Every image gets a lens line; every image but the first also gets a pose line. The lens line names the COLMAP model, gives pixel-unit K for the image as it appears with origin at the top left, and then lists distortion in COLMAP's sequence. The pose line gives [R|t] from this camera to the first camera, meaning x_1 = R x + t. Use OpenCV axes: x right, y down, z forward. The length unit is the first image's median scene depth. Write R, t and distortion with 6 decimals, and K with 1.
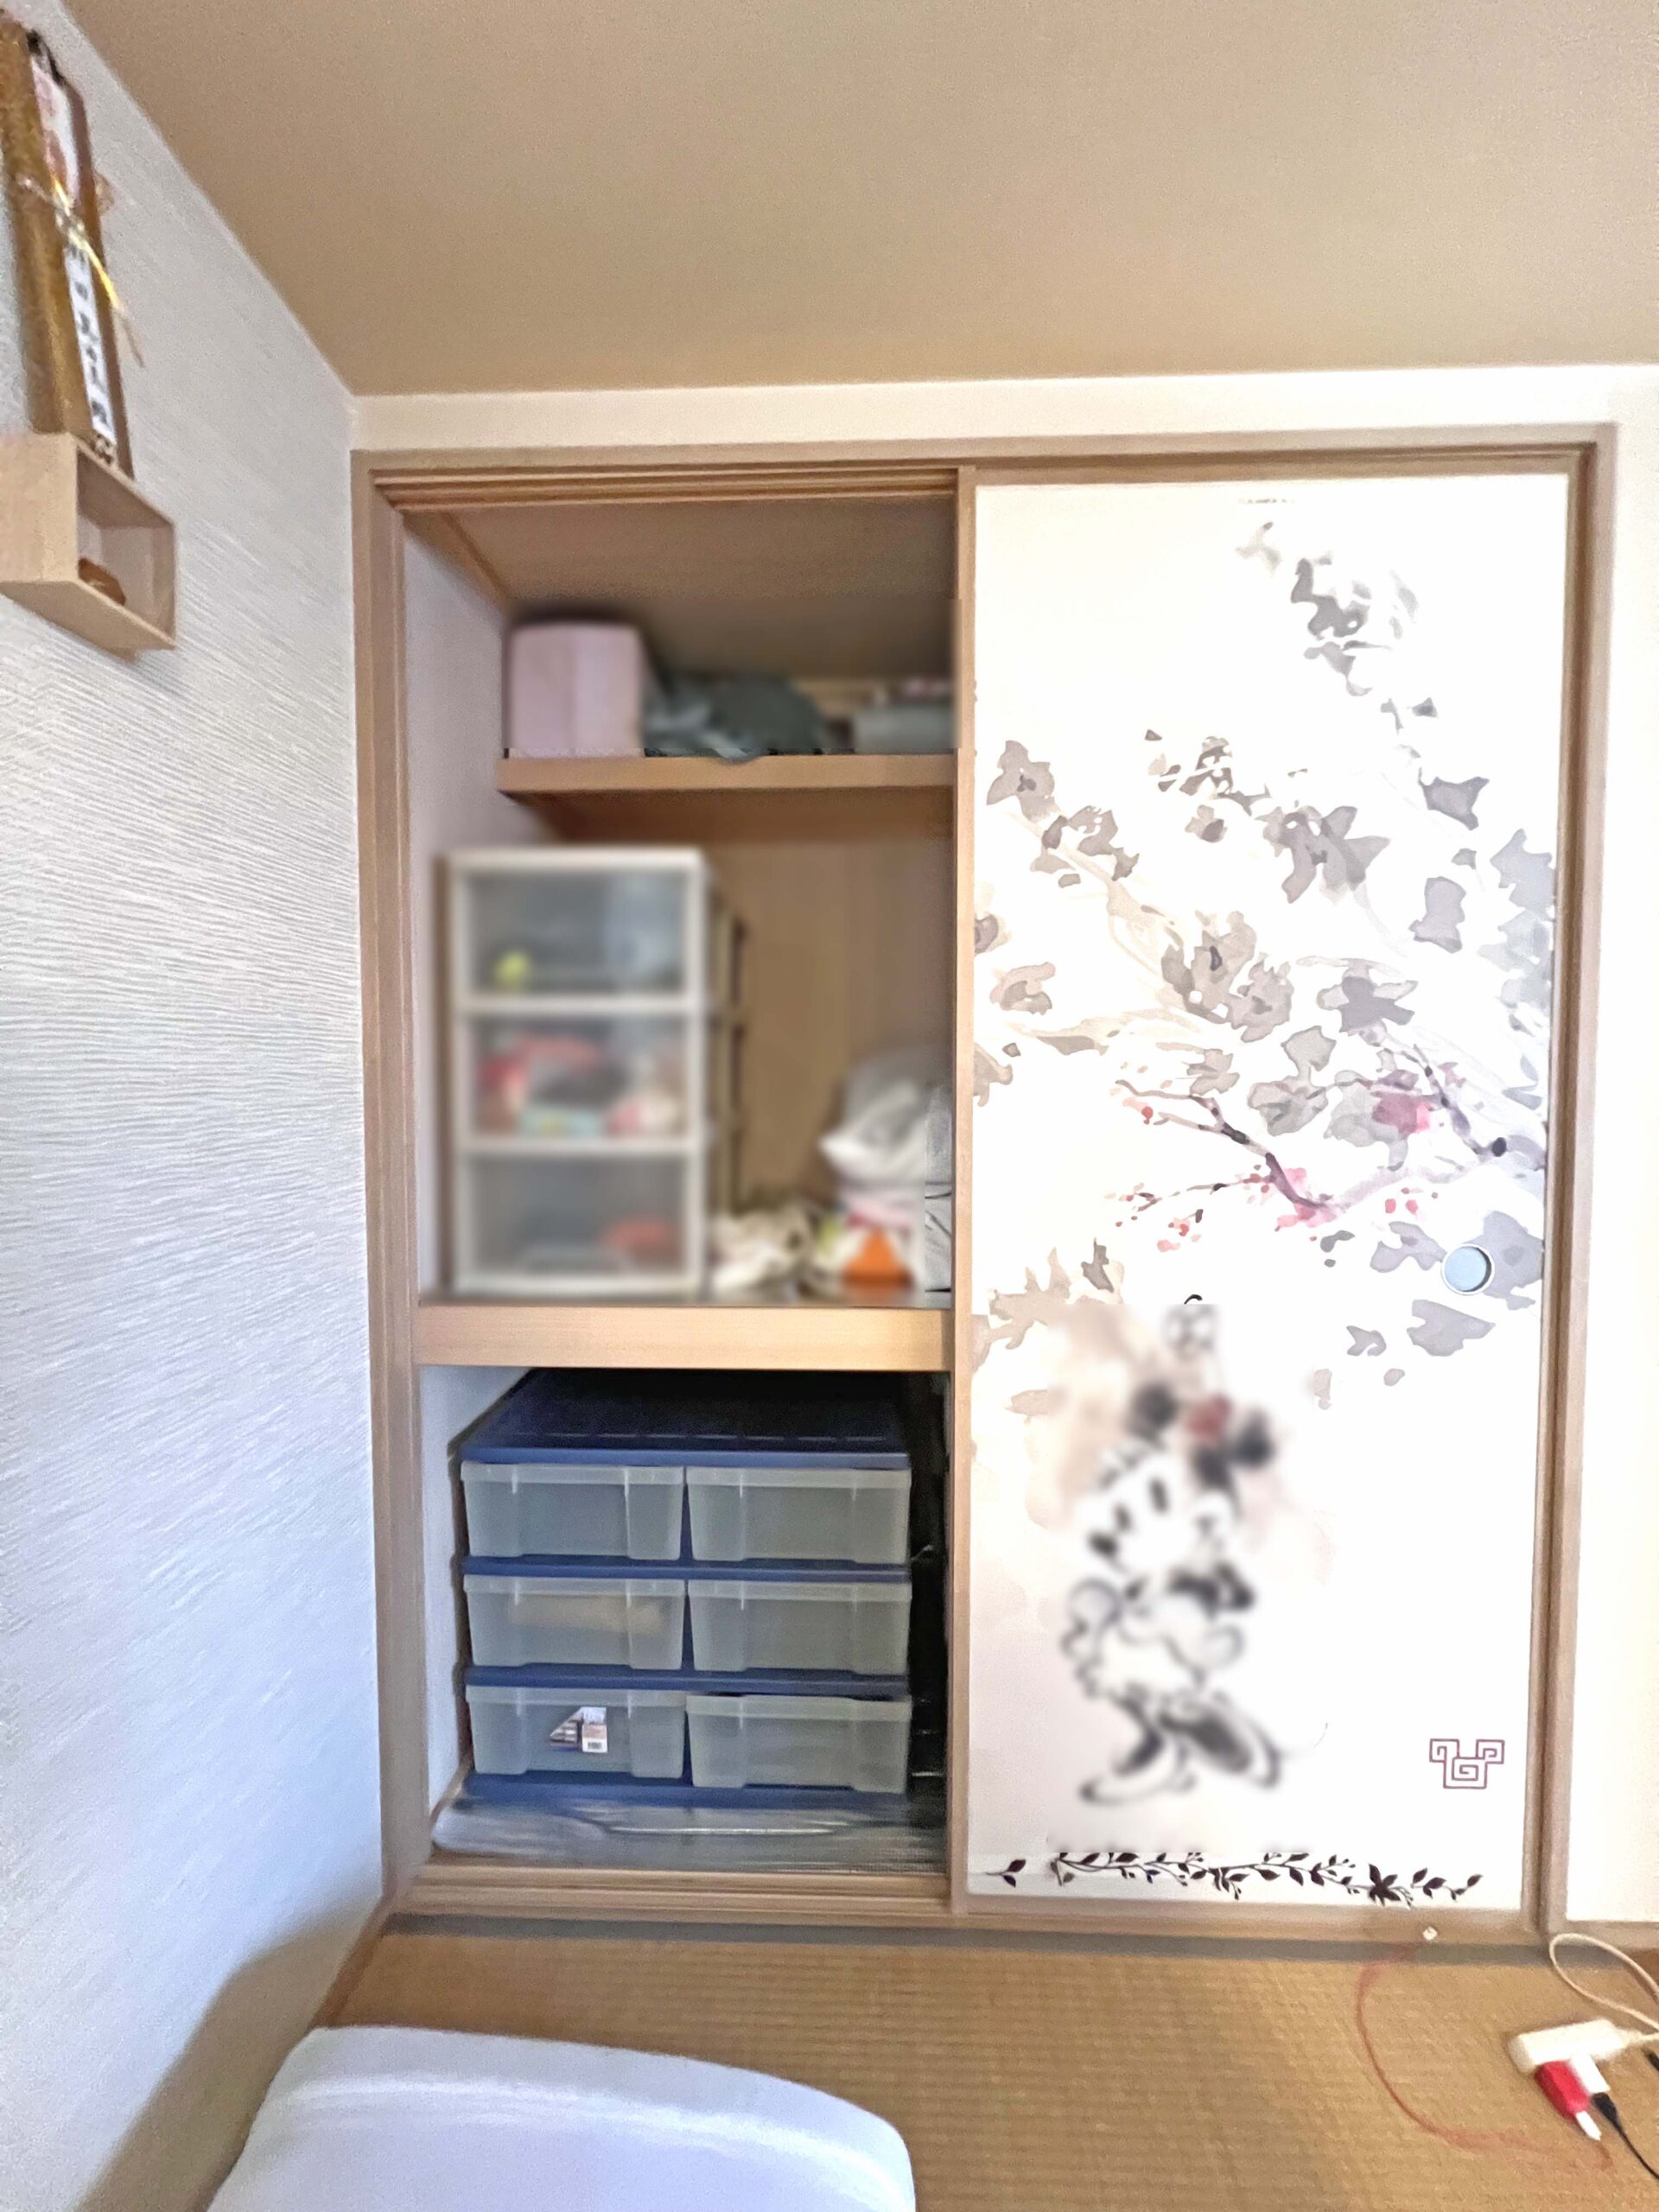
lens RADIAL K [[878.0, 0, 827.9], [0, 878.0, 1098.0], [0, 0, 1]] dist [-0.000562, -0.000241]
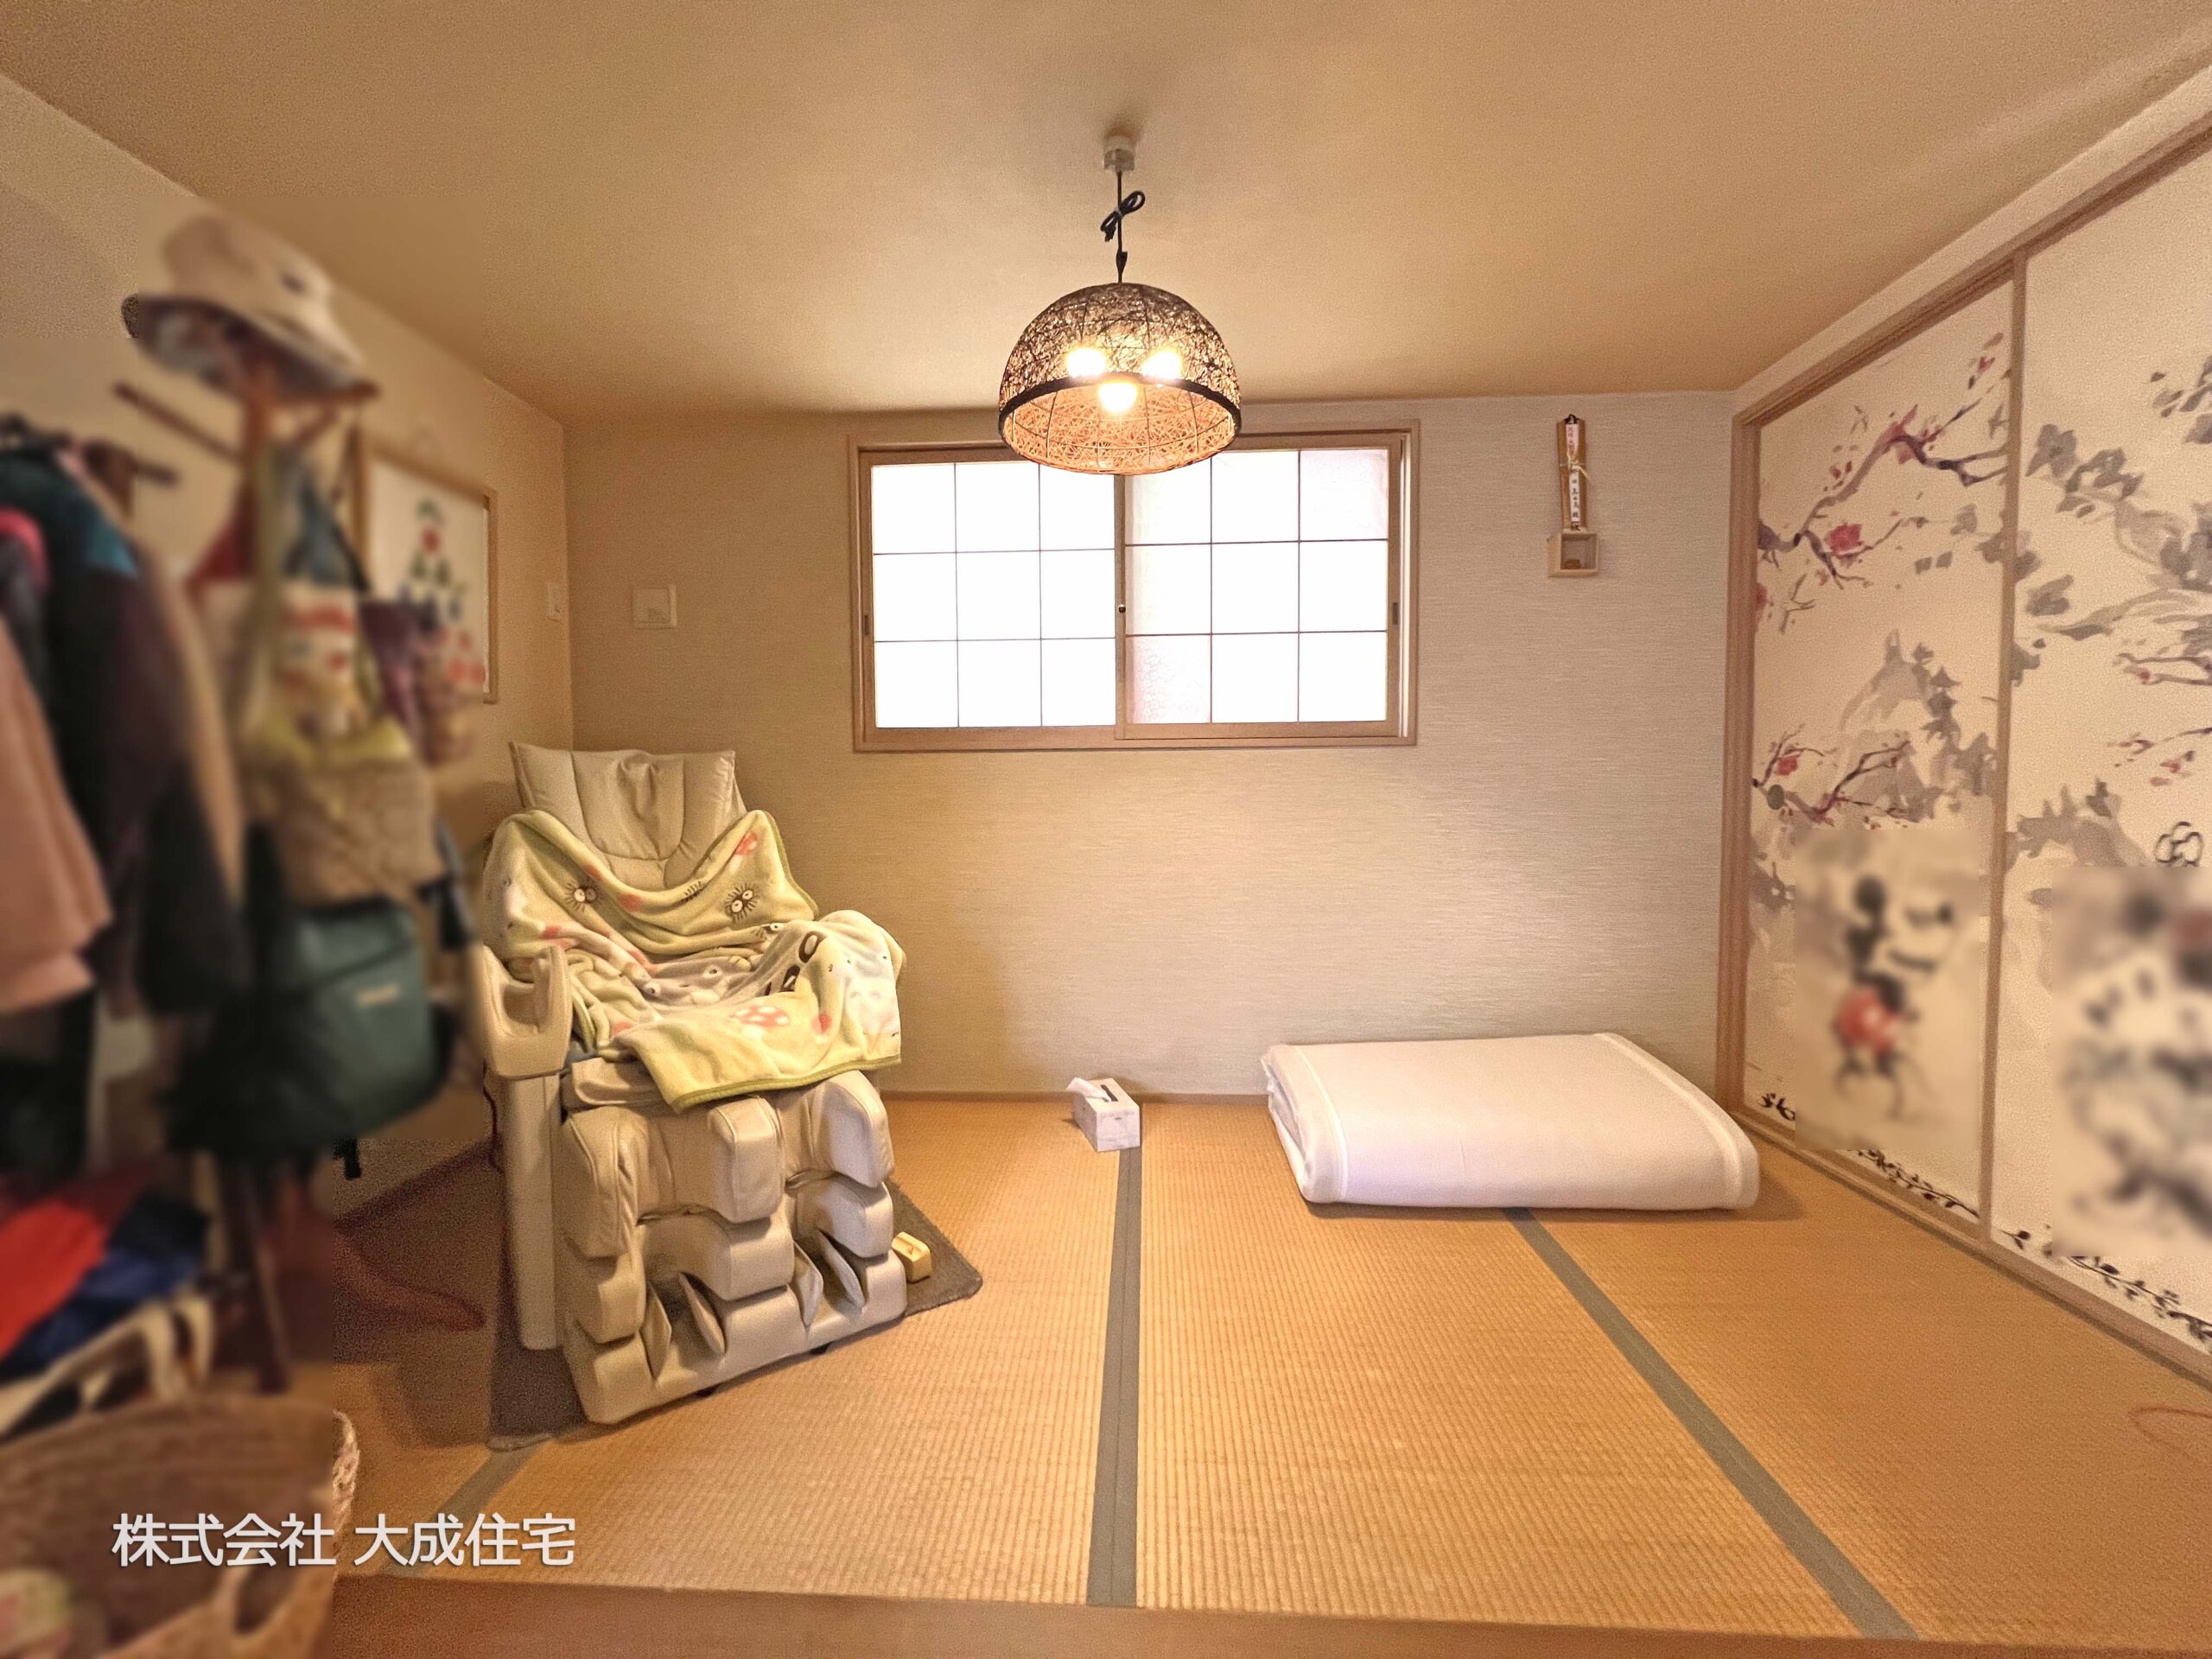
lens RADIAL K [[878.0, 0, 1106.1], [0, 878.0, 826.5], [0, 0, 1]] dist [-0.000562, -0.000241]
pose [[-0.015854, 0.036890, -0.999194, 1.650784], [-0.038468, 0.998557, 0.037477, 0.242895], [0.999134, 0.039032, -0.014412, -0.466469]]
